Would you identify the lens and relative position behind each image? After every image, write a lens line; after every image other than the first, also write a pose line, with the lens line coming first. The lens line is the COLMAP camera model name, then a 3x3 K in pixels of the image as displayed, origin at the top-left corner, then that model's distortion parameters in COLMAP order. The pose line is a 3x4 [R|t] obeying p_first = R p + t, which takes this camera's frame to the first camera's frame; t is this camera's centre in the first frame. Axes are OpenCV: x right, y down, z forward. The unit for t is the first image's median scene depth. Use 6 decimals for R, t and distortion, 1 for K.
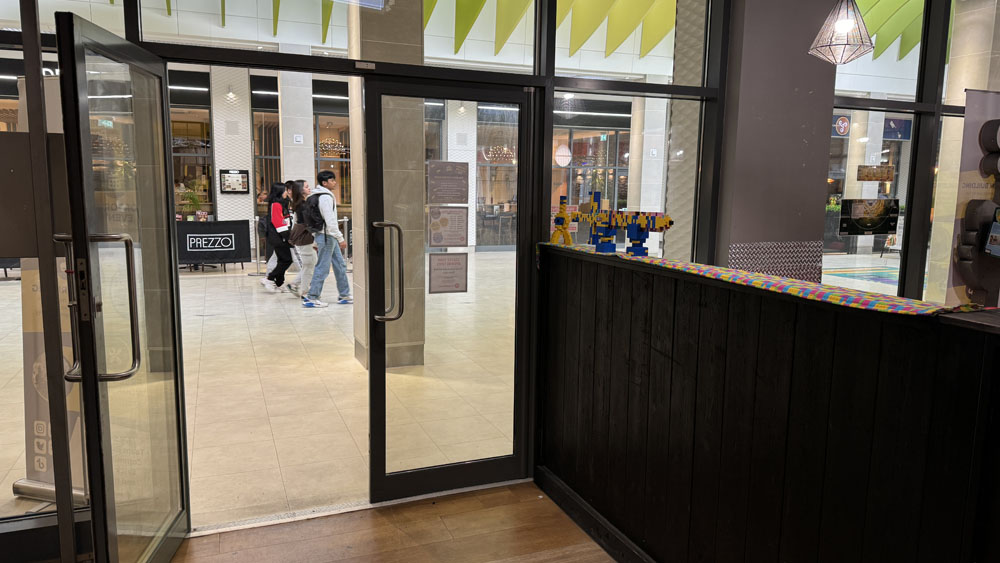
lens RADIAL K [[730.3, 0, 498.2], [0, 730.3, 284.1], [0, 0, 1]] dist [-0.011955, 0.002656]
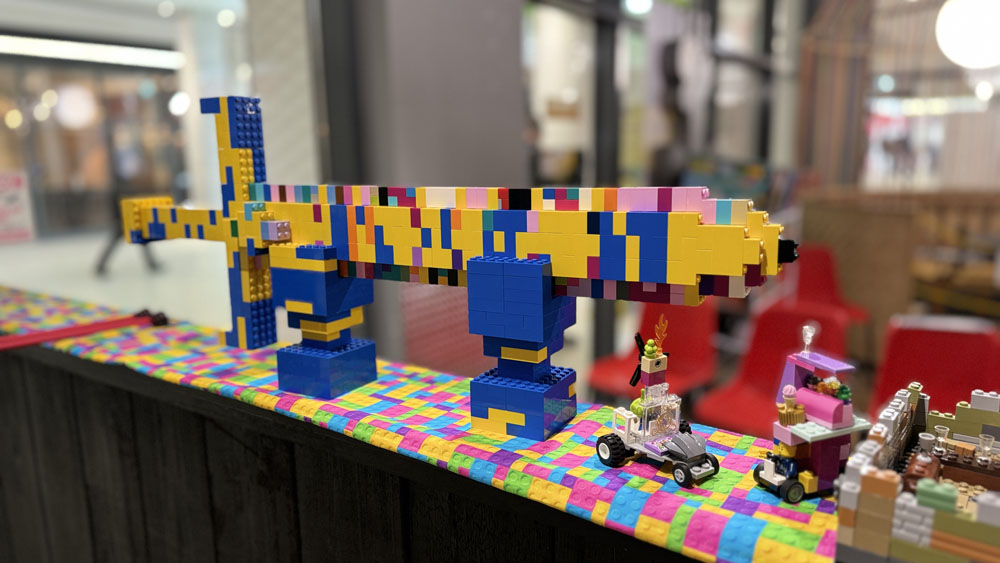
lens RADIAL K [[736.3, 0, 497.4], [0, 736.3, 285.8], [0, 0, 1]] dist [0.012908, 0.001515]
pose [[0.844112, -0.124322, 0.521555, 0.082685], [0.091232, 0.991865, 0.088776, -0.088209], [-0.528348, -0.027354, 0.848587, 0.807965]]
